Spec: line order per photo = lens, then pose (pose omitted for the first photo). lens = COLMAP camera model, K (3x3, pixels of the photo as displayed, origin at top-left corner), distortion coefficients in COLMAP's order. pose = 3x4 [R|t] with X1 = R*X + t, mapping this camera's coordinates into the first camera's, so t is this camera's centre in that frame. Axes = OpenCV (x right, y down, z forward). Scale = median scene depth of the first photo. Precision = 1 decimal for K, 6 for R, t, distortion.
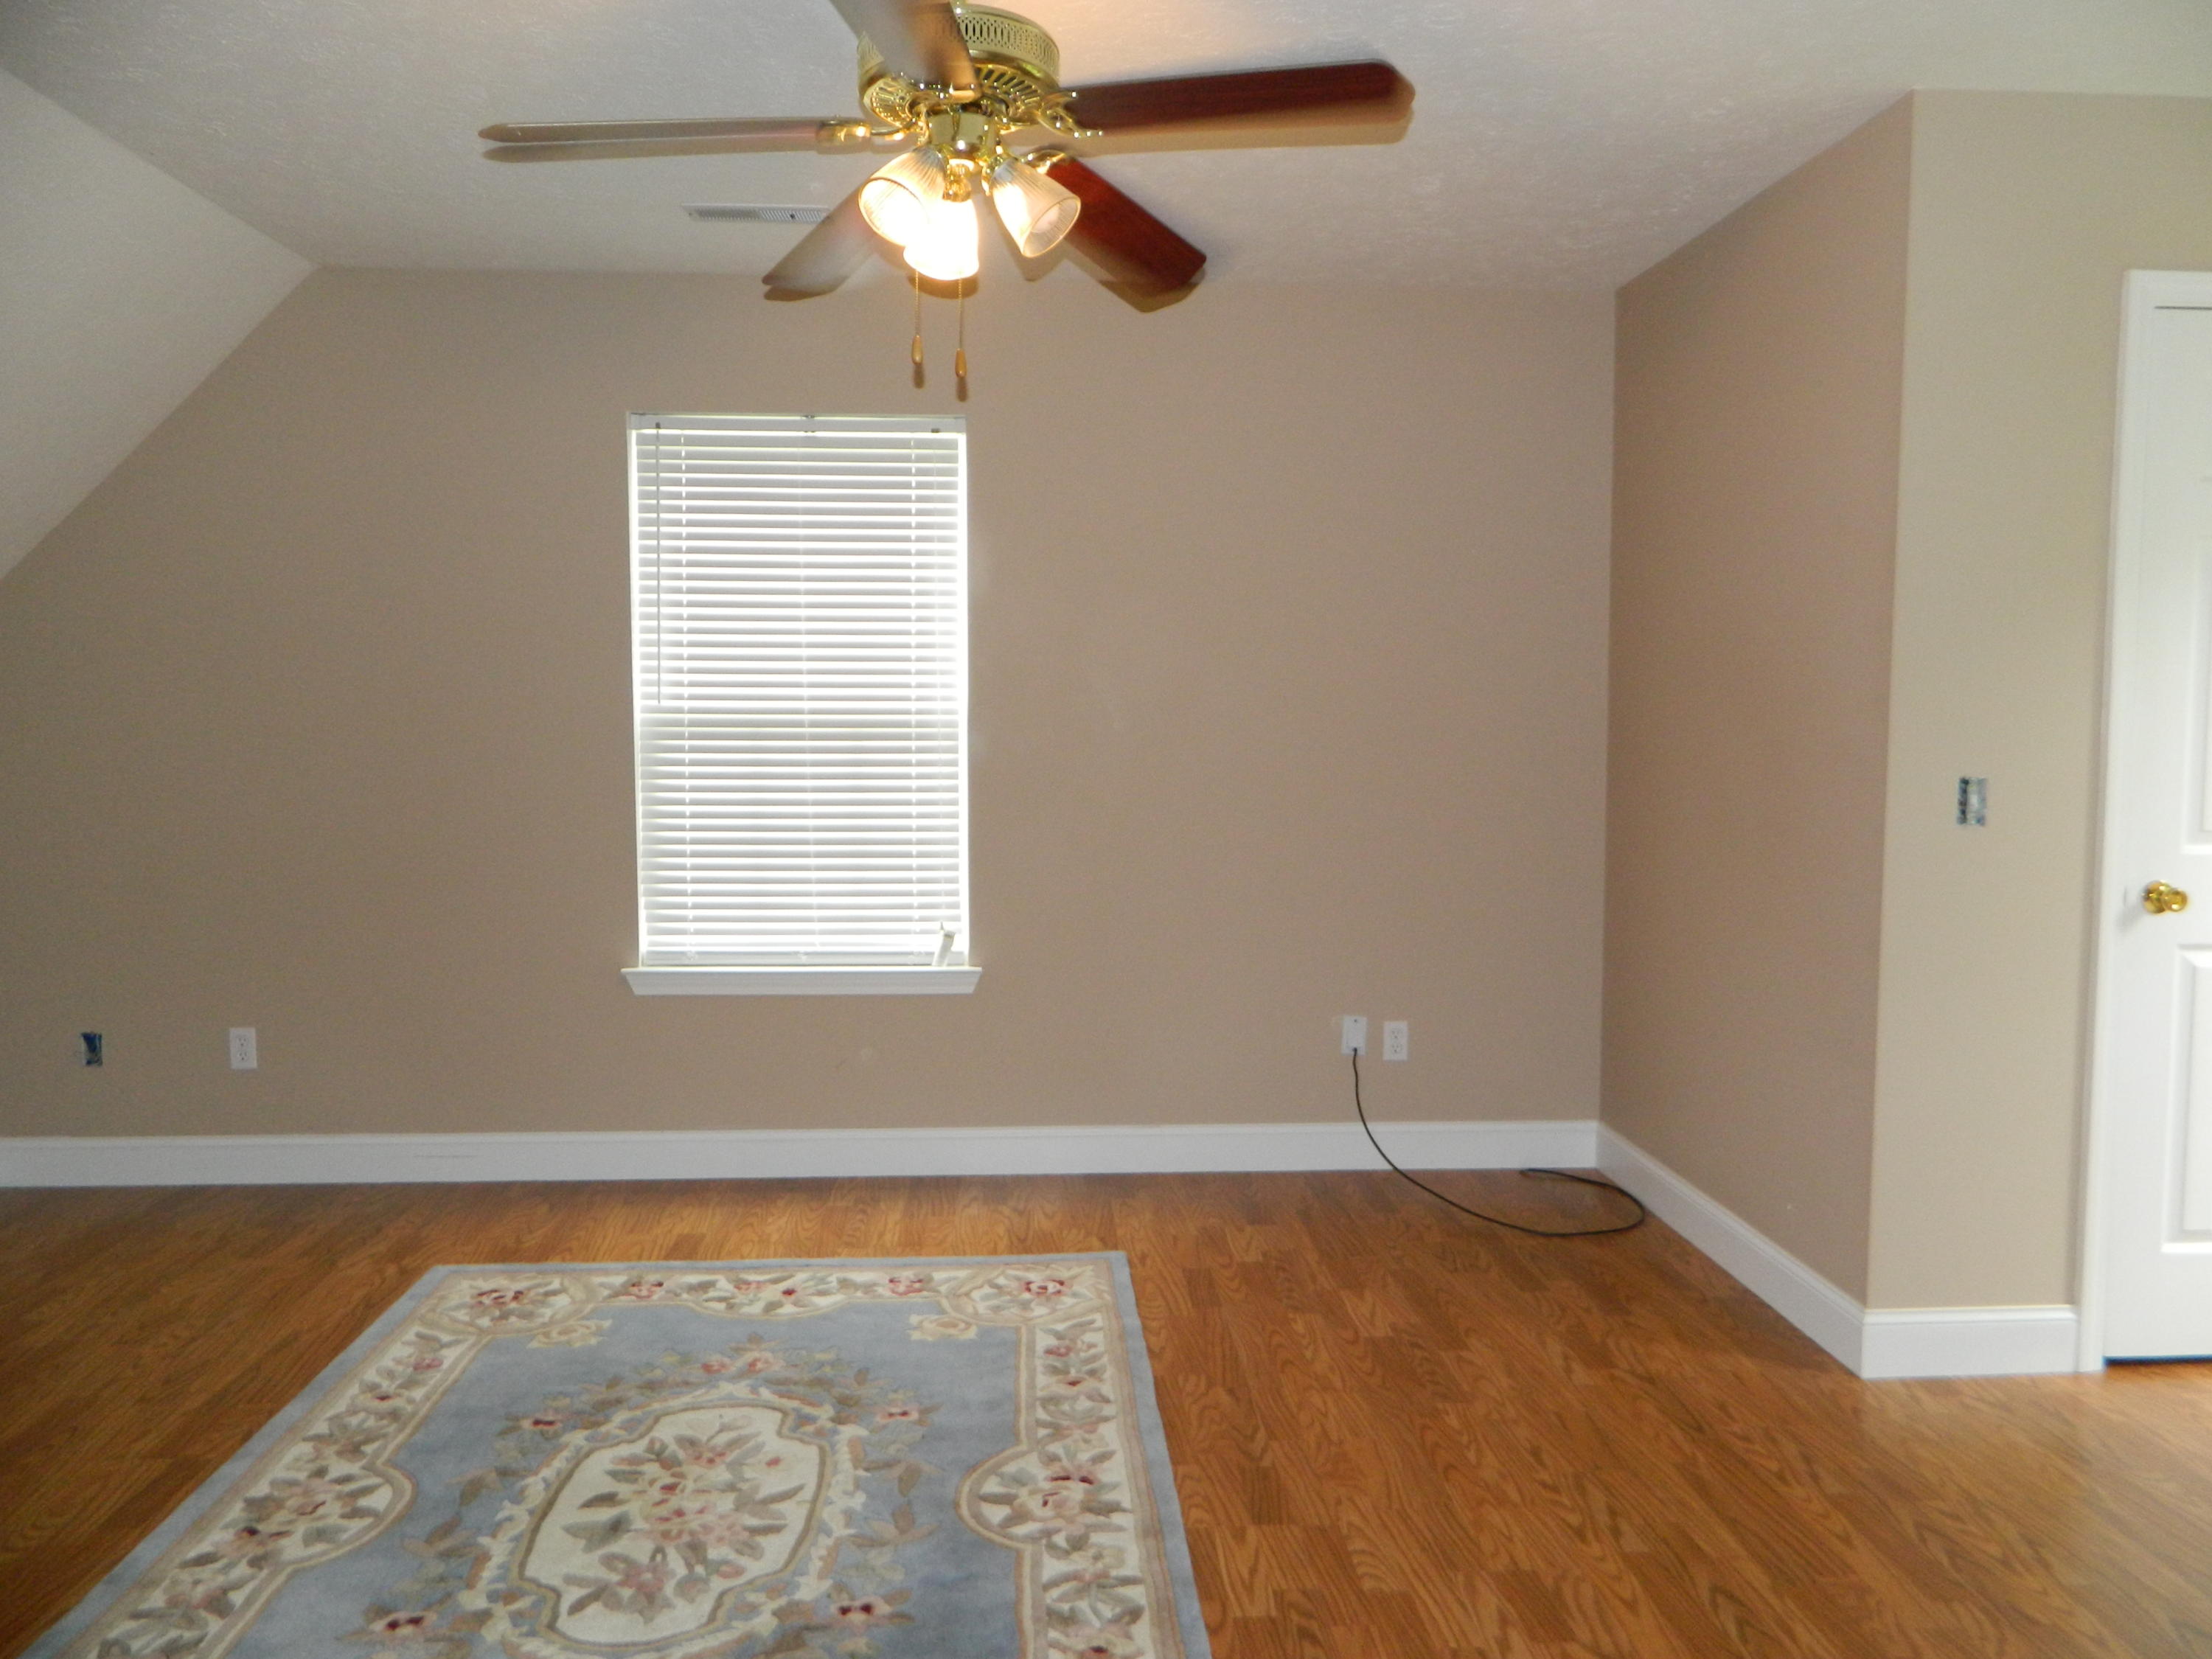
lens RADIAL K [[1601.7, 0, 1106.0], [0, 1601.7, 829.5], [0, 0, 1]] dist [-0.000240, 0.004531]
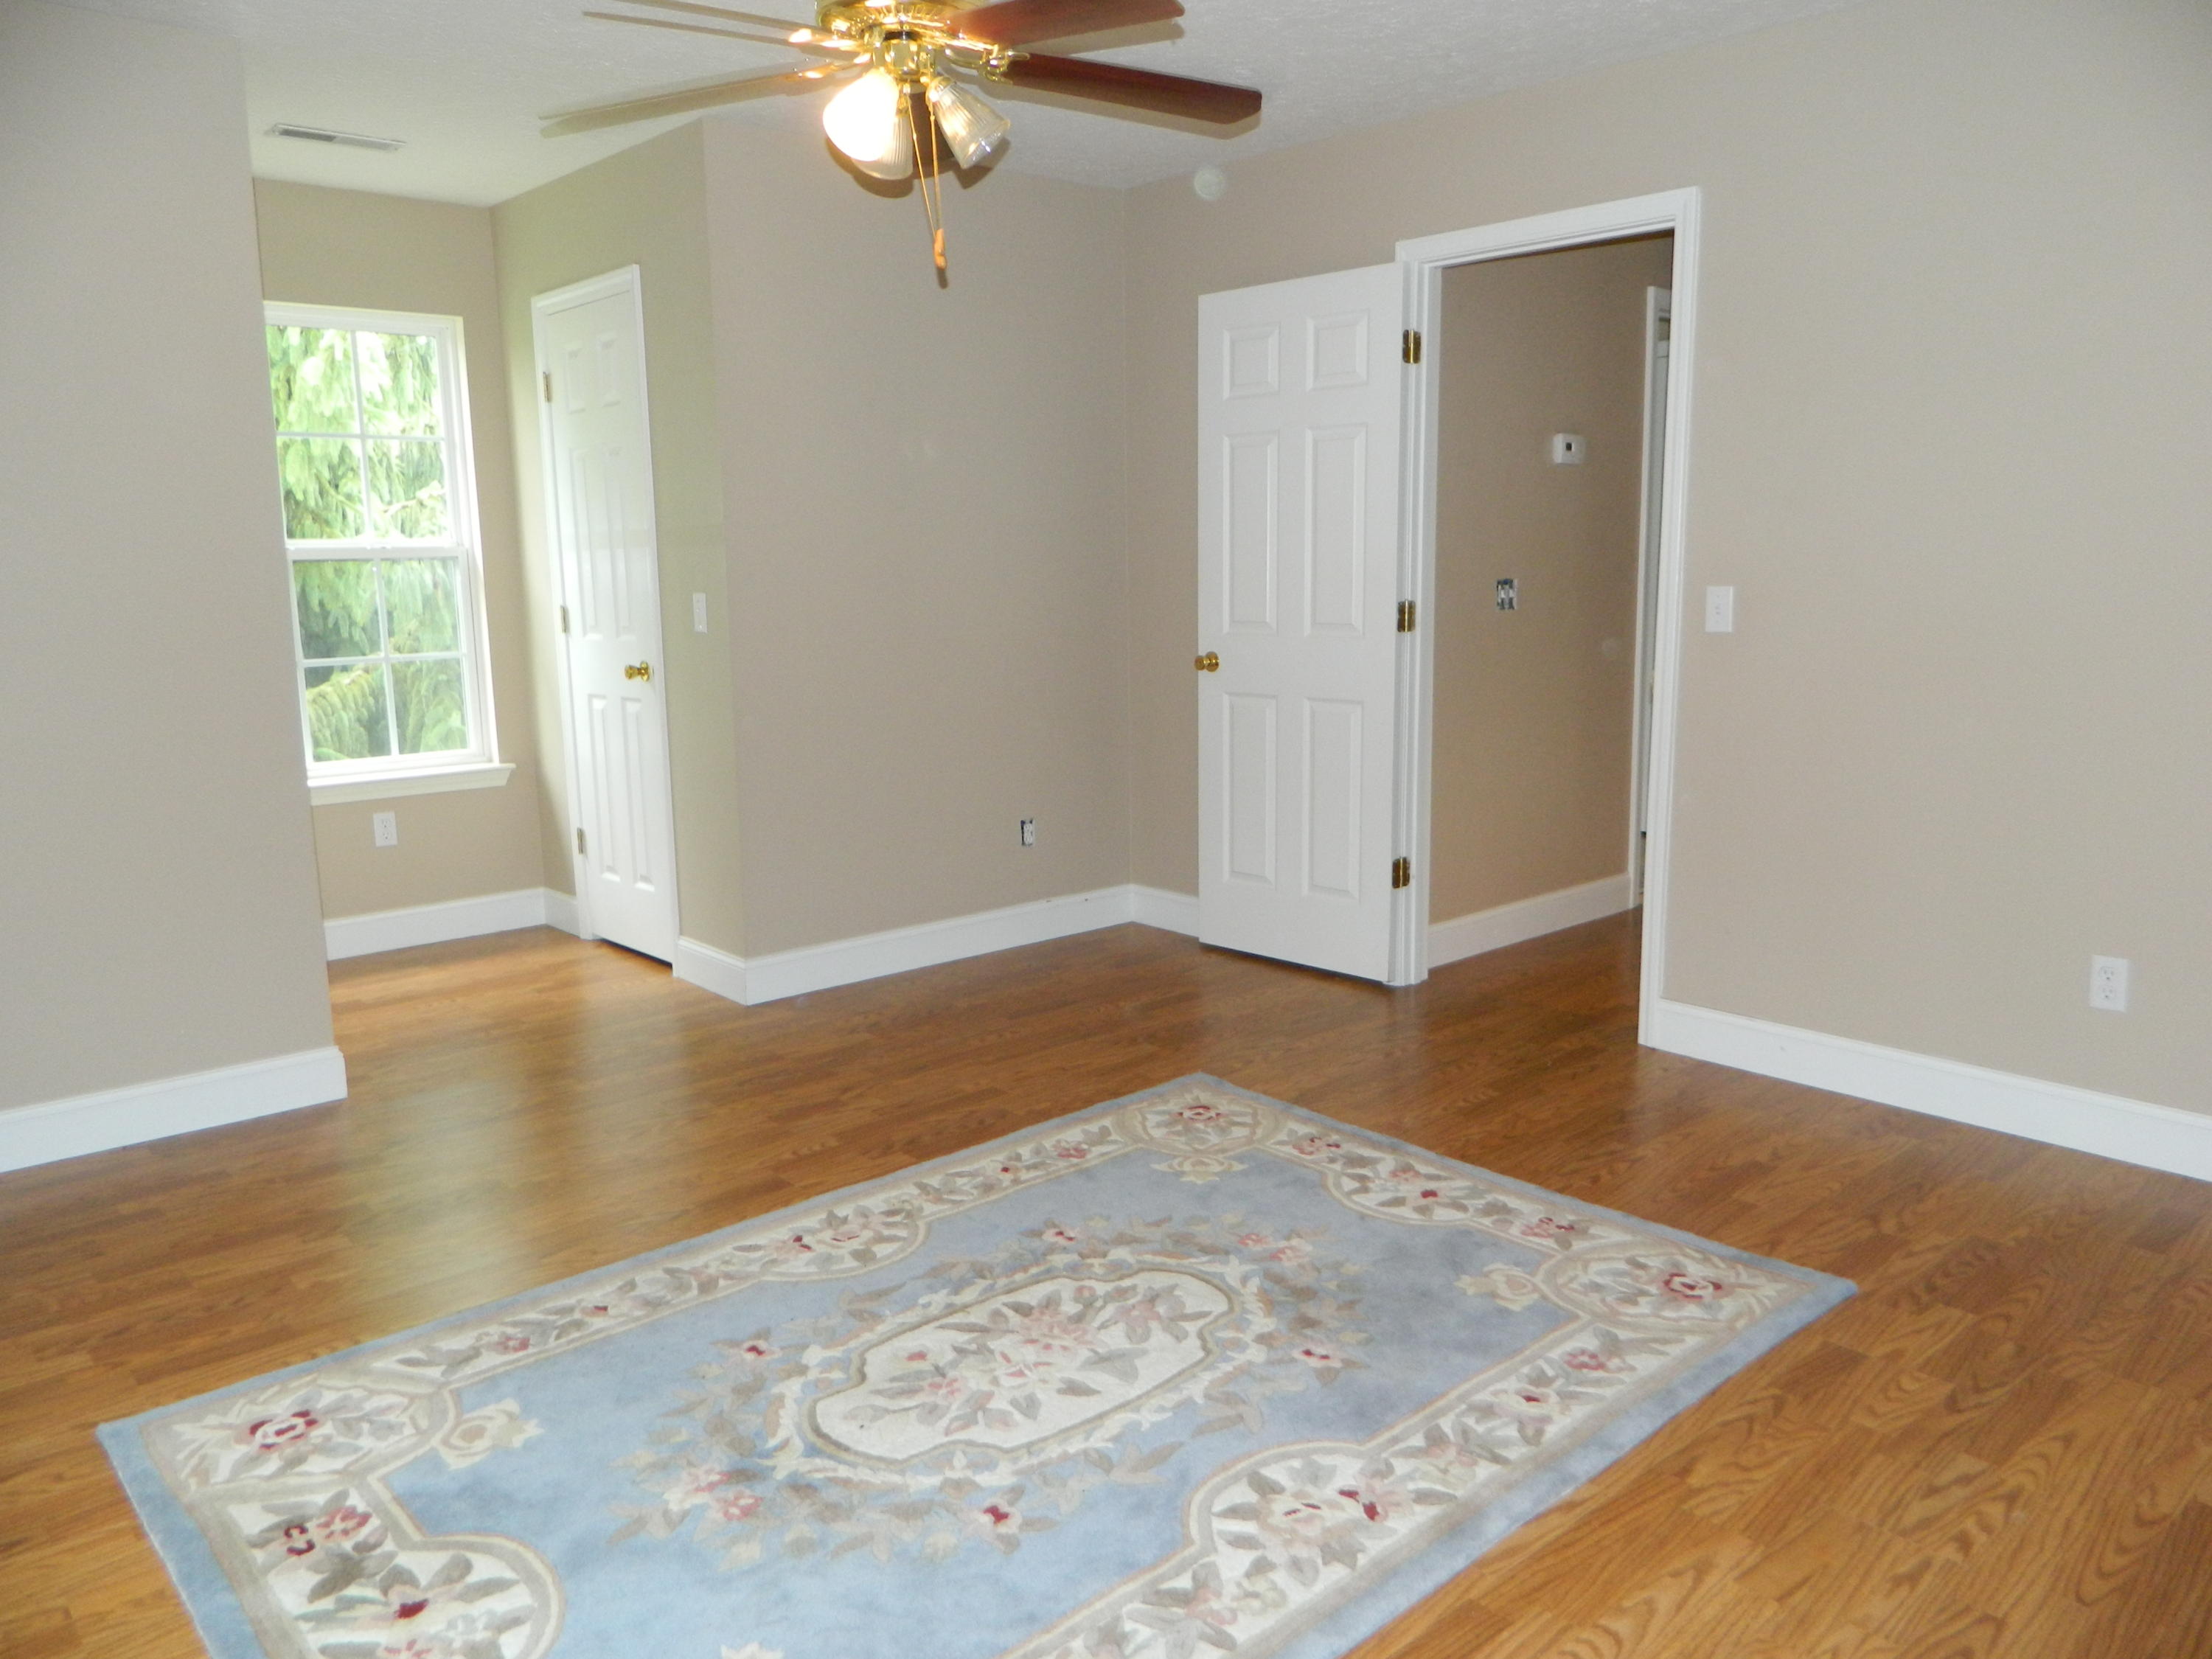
lens RADIAL K [[1601.7, 0, 1106.0], [0, 1601.7, 829.5], [0, 0, 1]] dist [-0.000240, 0.004531]
pose [[-0.617157, -0.125623, 0.776747, -1.009686], [0.071683, 0.974091, 0.214494, -0.108163], [-0.783568, 0.188056, -0.592162, 1.467858]]
